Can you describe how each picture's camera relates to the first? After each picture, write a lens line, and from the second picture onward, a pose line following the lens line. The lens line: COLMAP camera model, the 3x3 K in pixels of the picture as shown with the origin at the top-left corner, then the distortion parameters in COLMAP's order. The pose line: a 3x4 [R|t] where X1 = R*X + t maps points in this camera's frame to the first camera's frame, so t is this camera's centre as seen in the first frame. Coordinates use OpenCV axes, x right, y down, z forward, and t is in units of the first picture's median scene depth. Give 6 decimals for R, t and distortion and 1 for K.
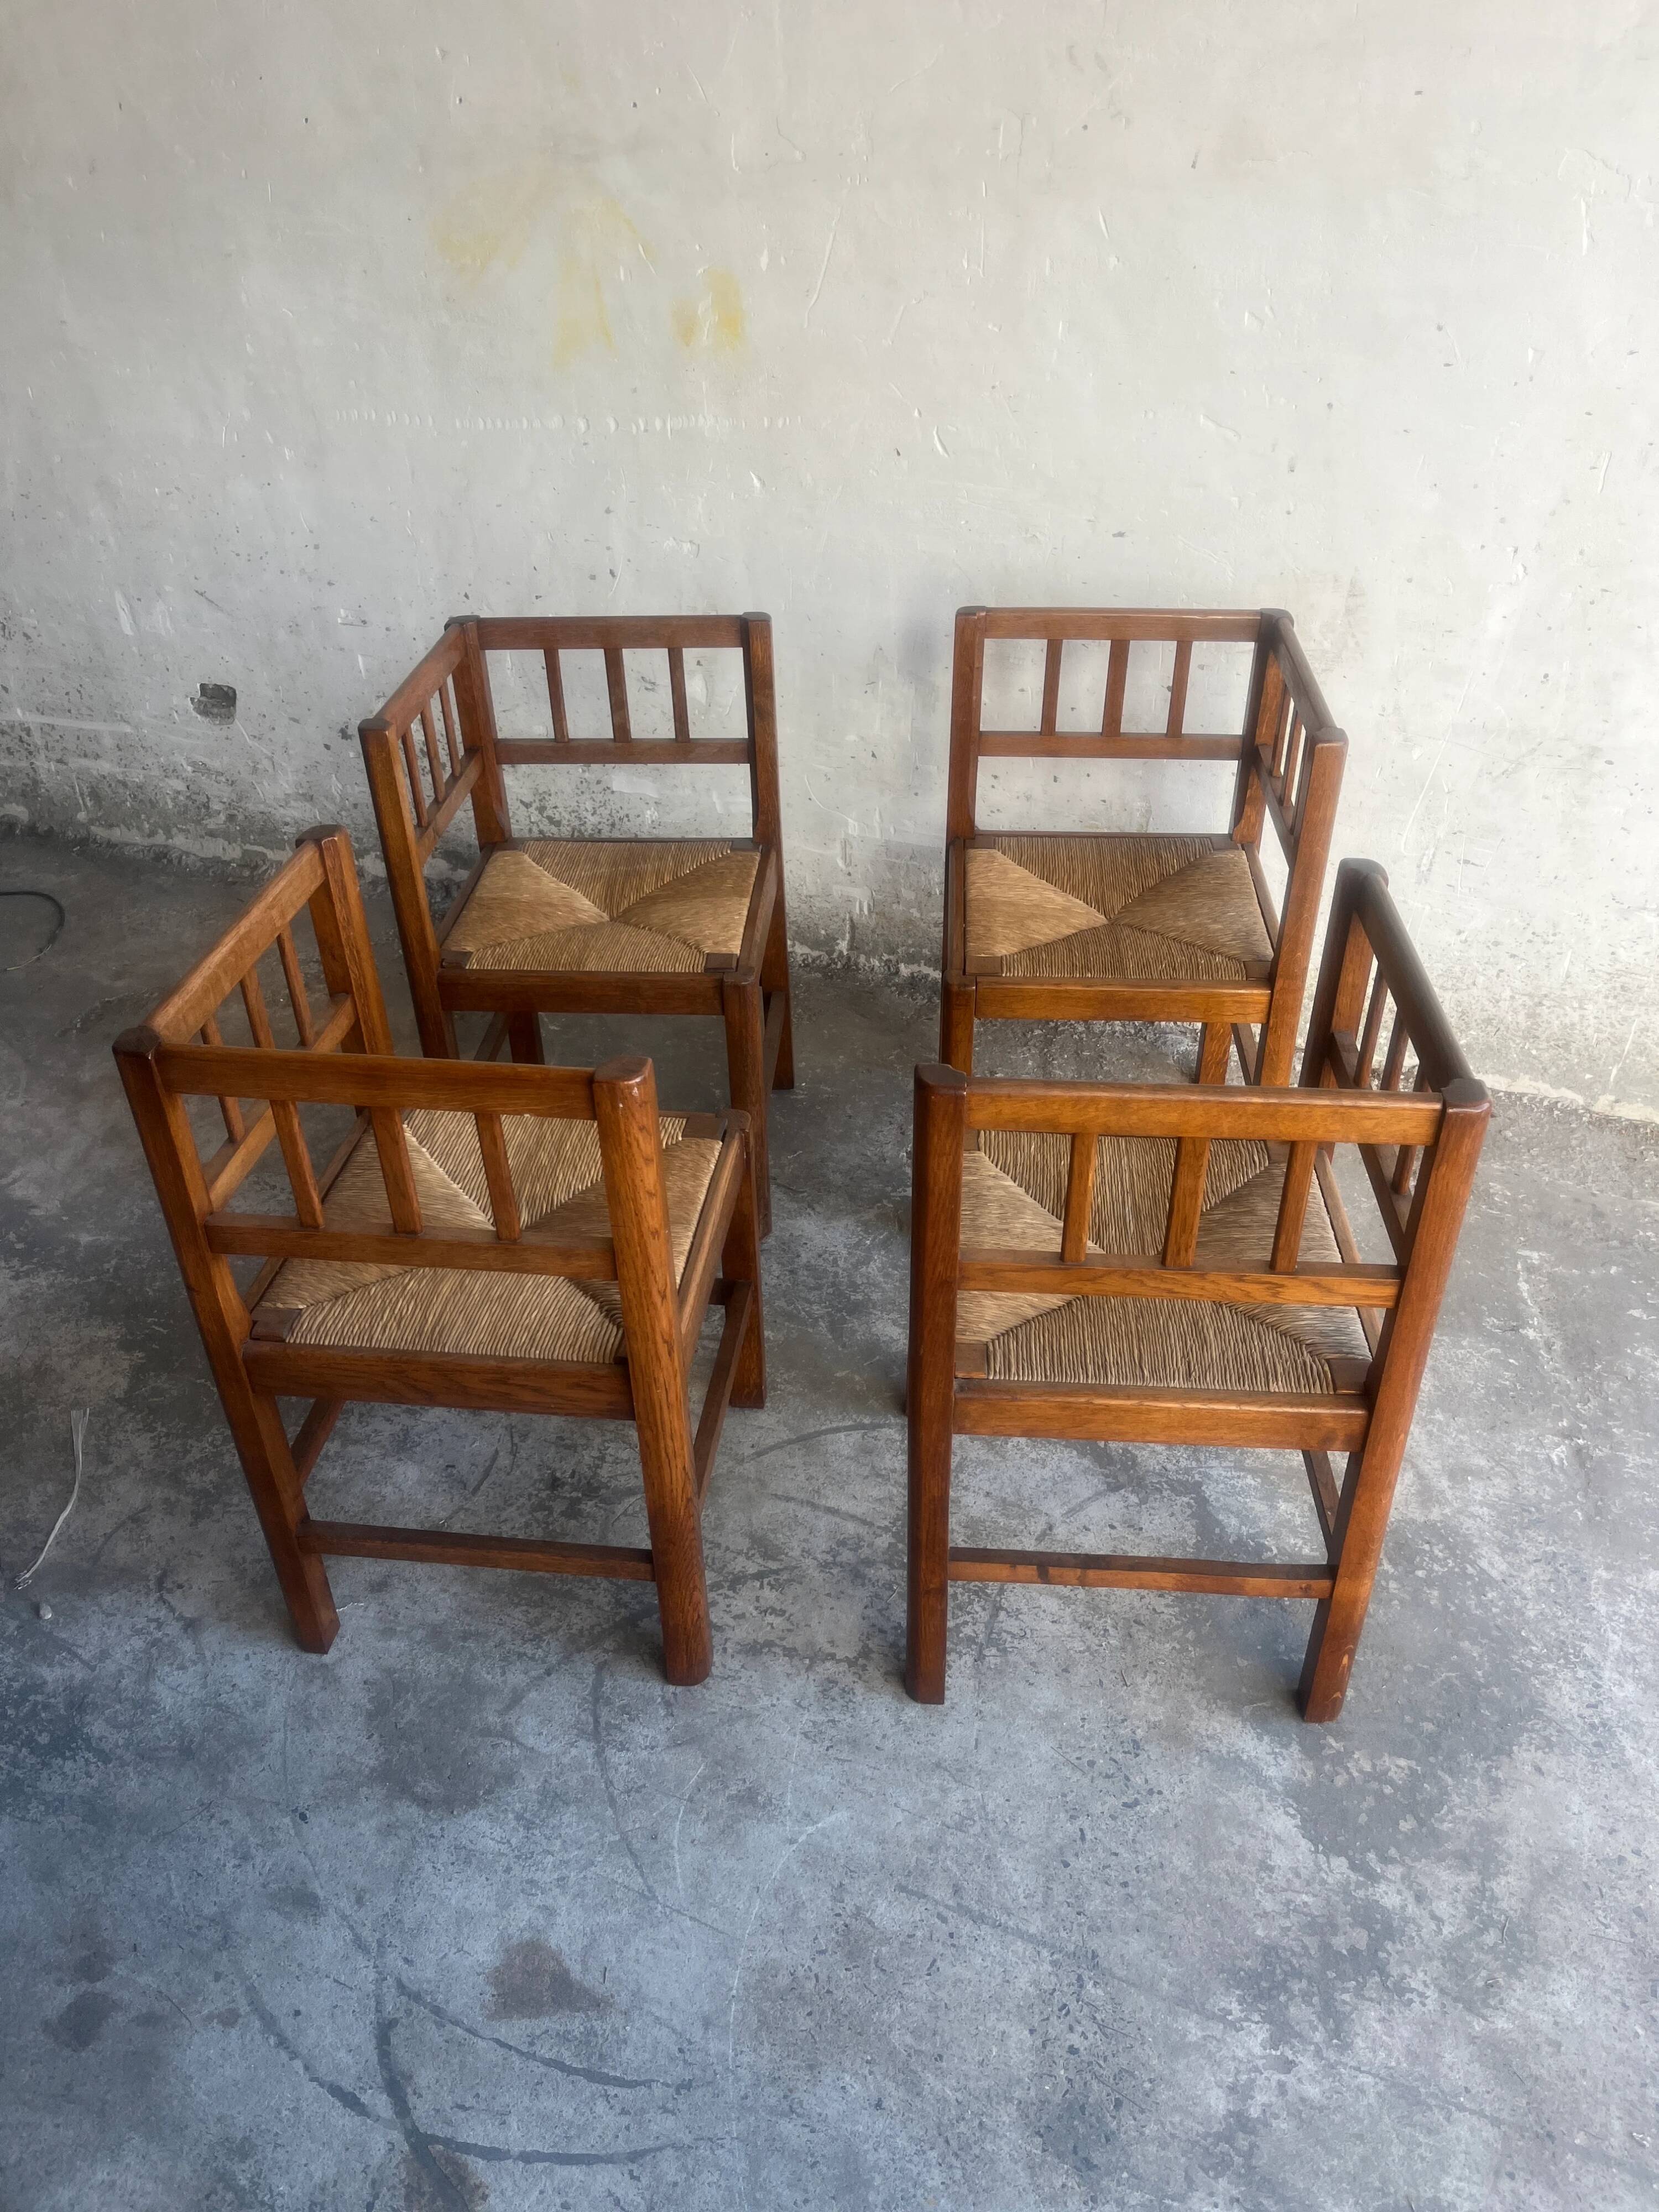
lens RADIAL K [[1664.4, 0, 829.5], [0, 1664.4, 1106.0], [0, 0, 1]] dist [0.047292, -0.058702]
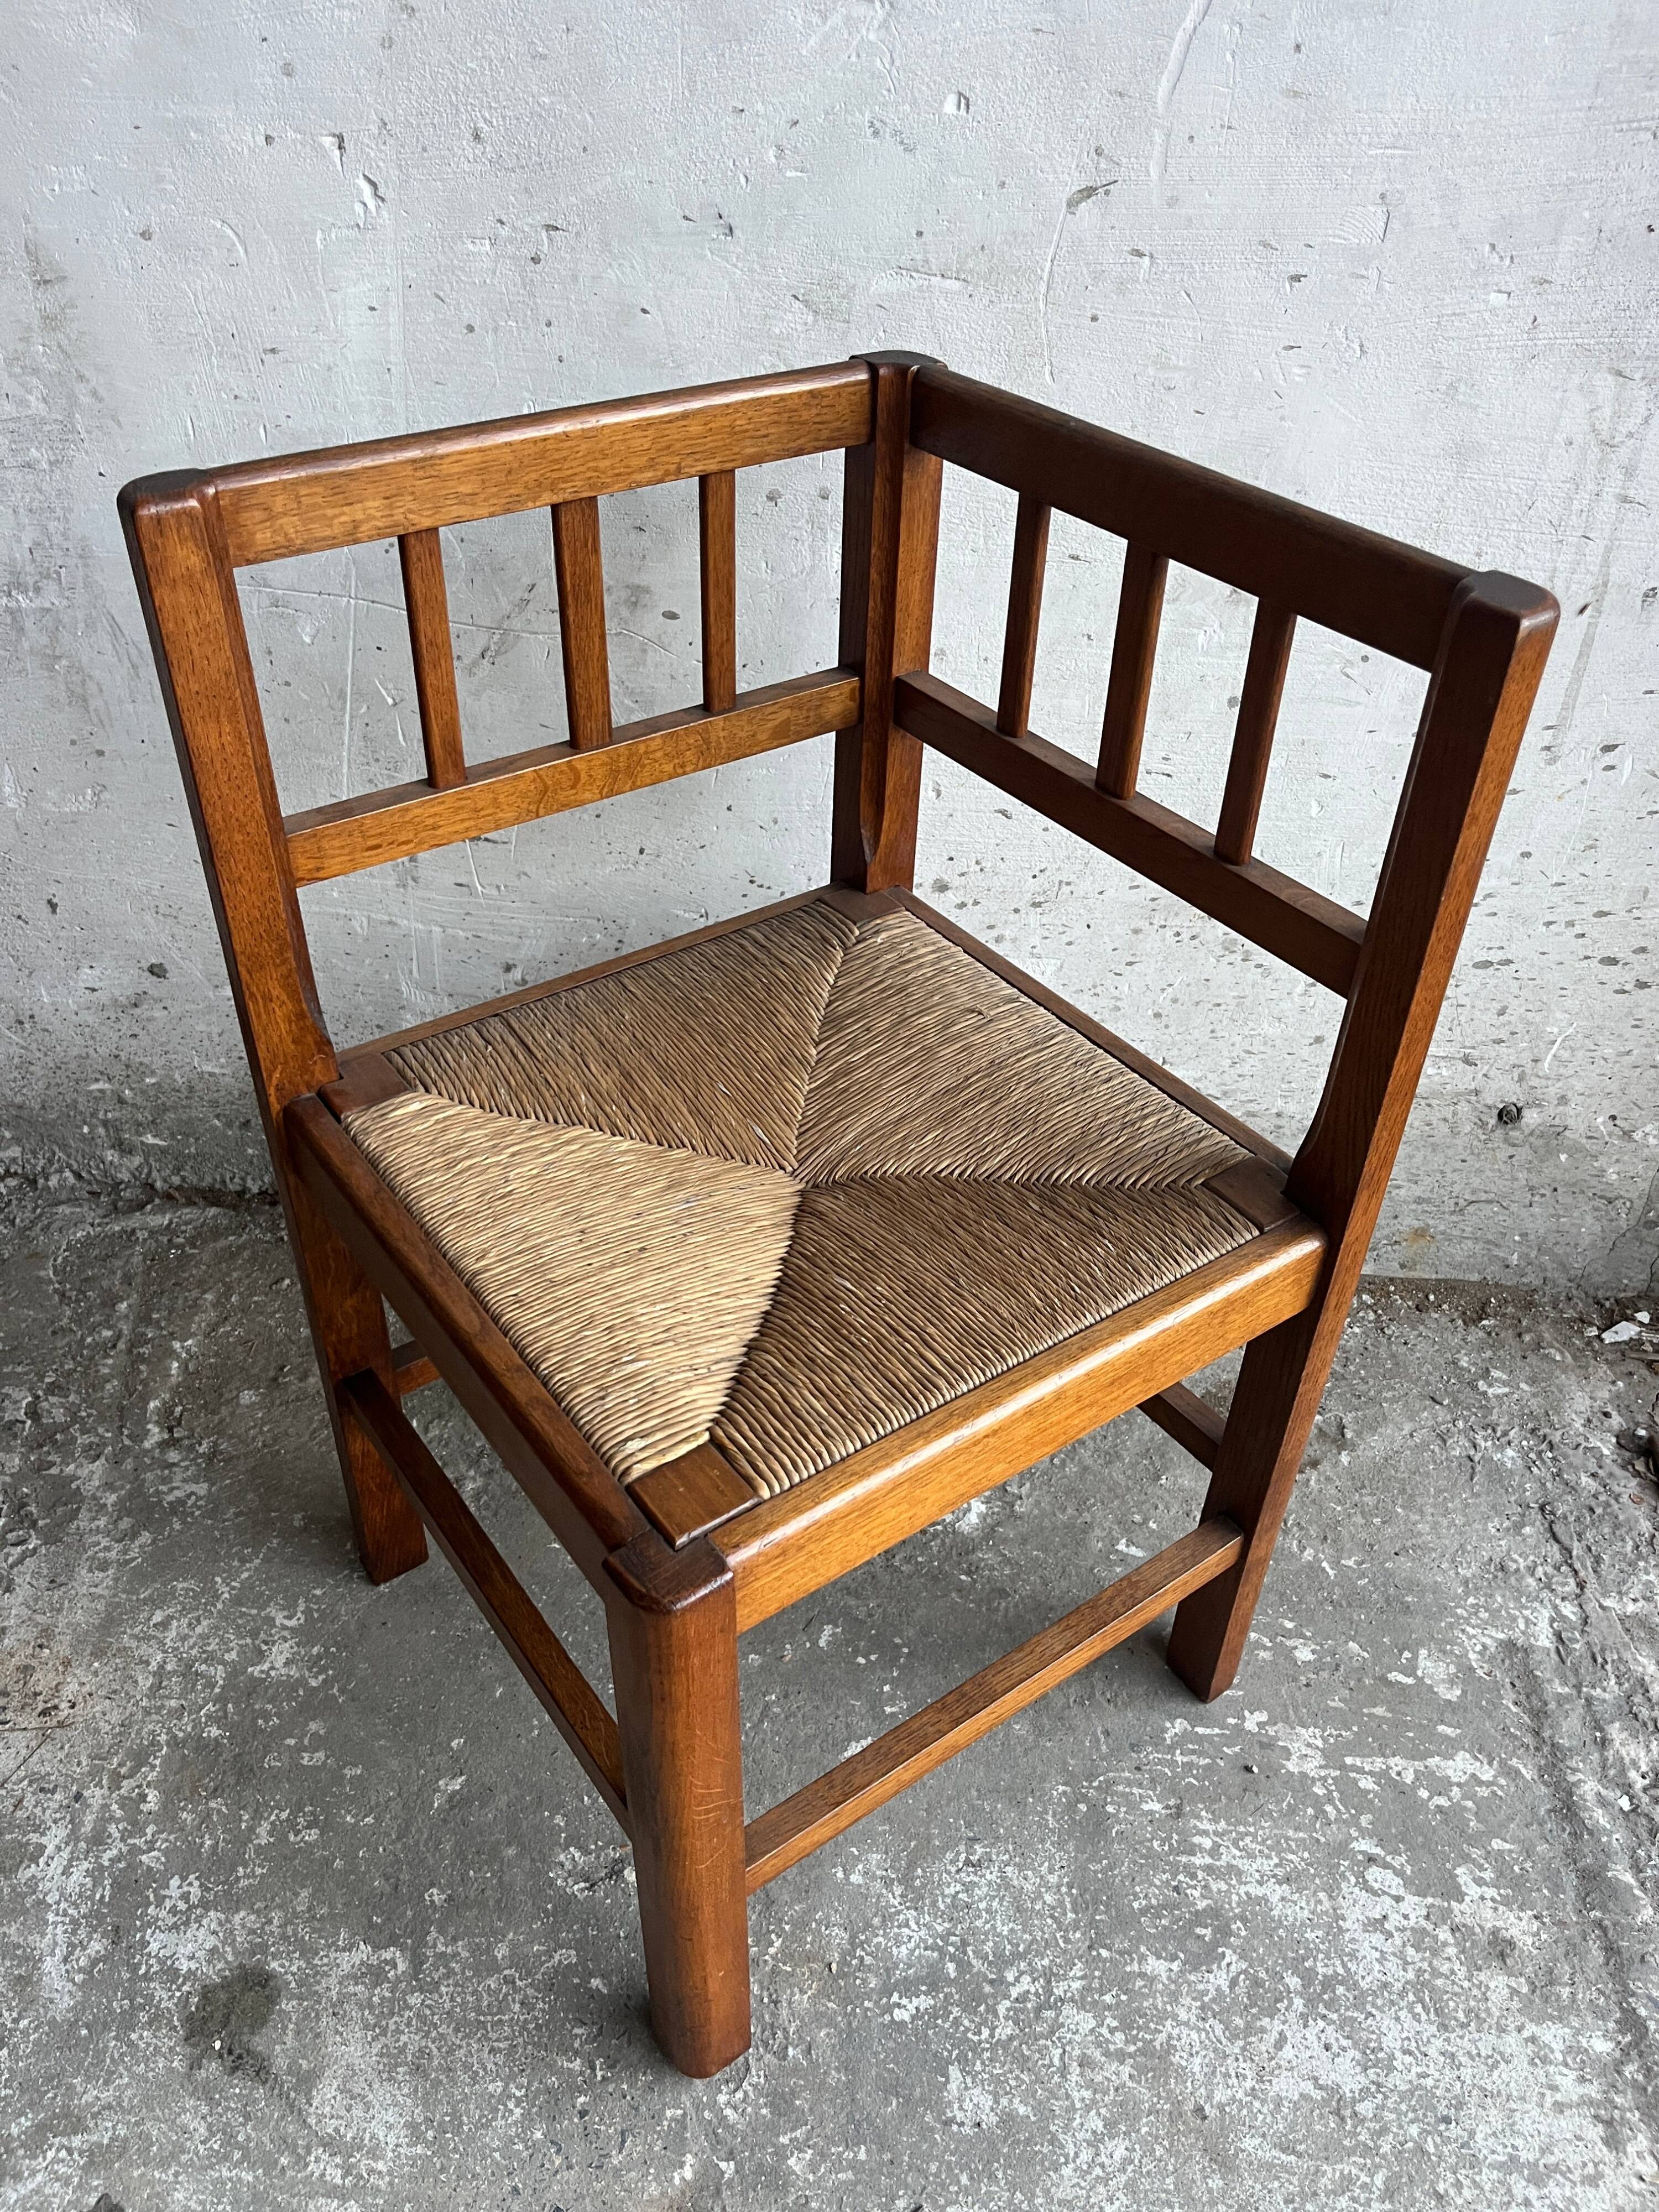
lens RADIAL K [[1684.2, 0, 809.4], [0, 1684.2, 1119.7], [0, 0, 1]] dist [0.056863, -0.086453]
pose [[0.952983, -0.175246, 0.247207, 0.474128], [0.151863, 0.982168, 0.110830, -0.146300], [-0.262221, -0.068078, 0.962603, 0.677742]]
